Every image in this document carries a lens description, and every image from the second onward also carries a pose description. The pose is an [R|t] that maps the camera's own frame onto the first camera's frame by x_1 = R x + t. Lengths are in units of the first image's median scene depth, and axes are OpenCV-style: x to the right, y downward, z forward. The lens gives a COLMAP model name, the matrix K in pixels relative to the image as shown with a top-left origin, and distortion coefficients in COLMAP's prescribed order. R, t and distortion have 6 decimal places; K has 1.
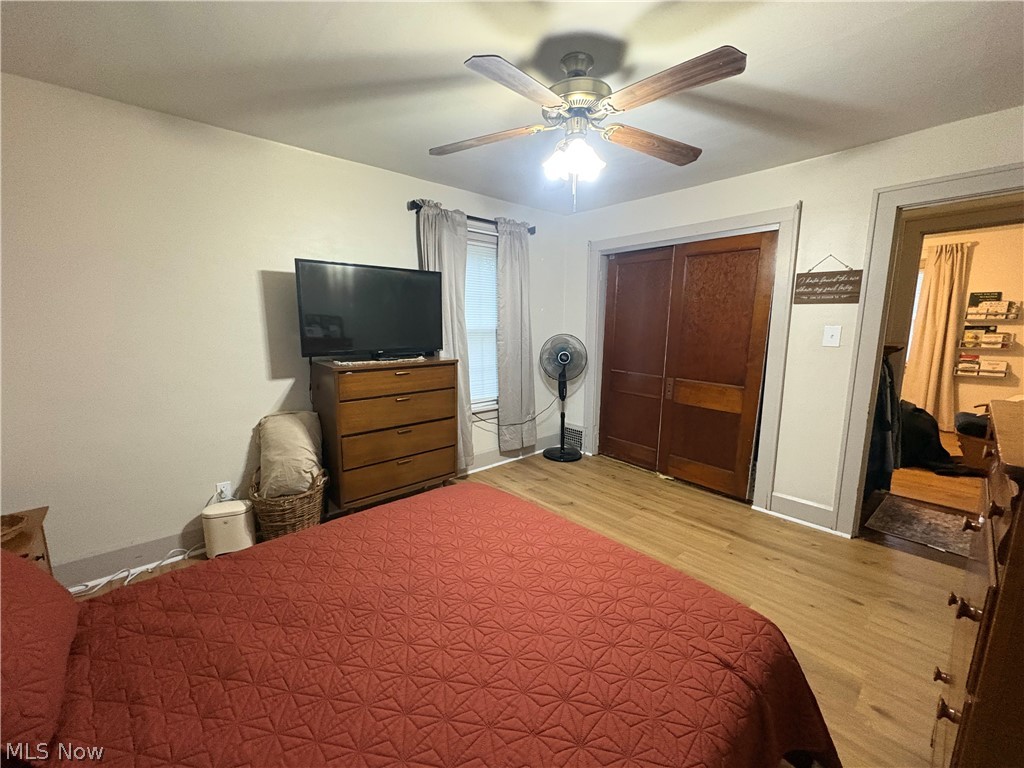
lens RADIAL K [[405.0, 0, 509.5], [0, 405.0, 382.8], [0, 0, 1]] dist [-0.004708, -0.000042]
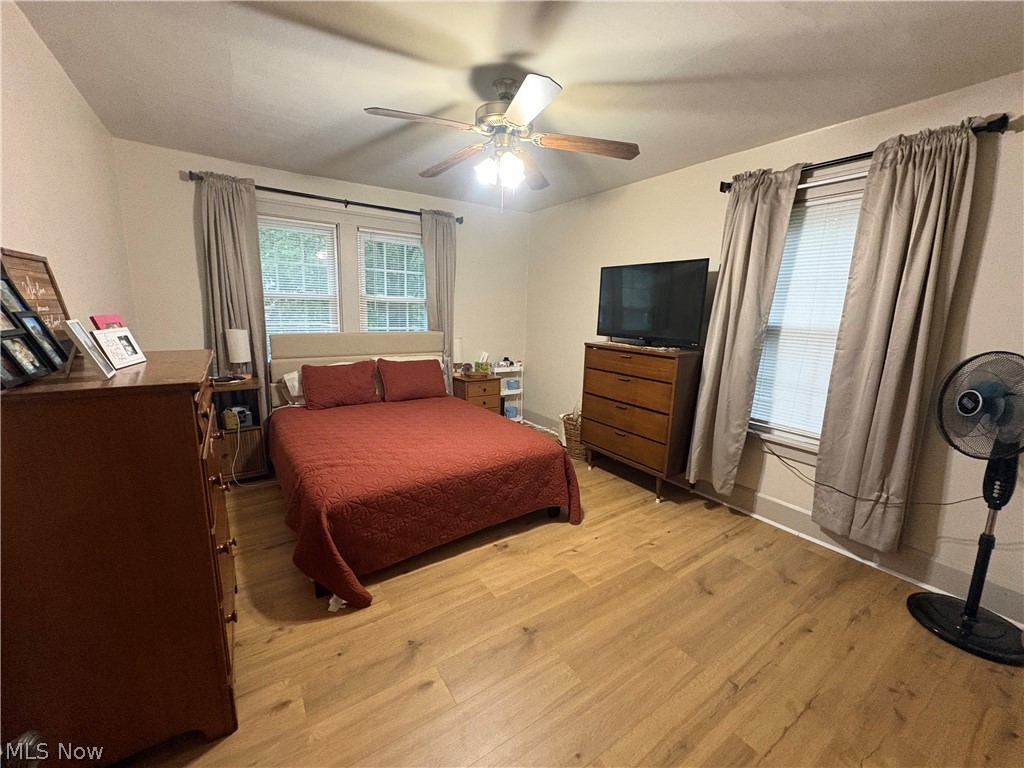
lens RADIAL K [[405.0, 0, 512.4], [0, 405.0, 381.8], [0, 0, 1]] dist [-0.004708, -0.000042]
pose [[-0.116734, 0.172416, -0.978083, 0.651481], [-0.177976, 0.965242, 0.191394, -0.084665], [0.977086, 0.196417, -0.081991, 0.571223]]
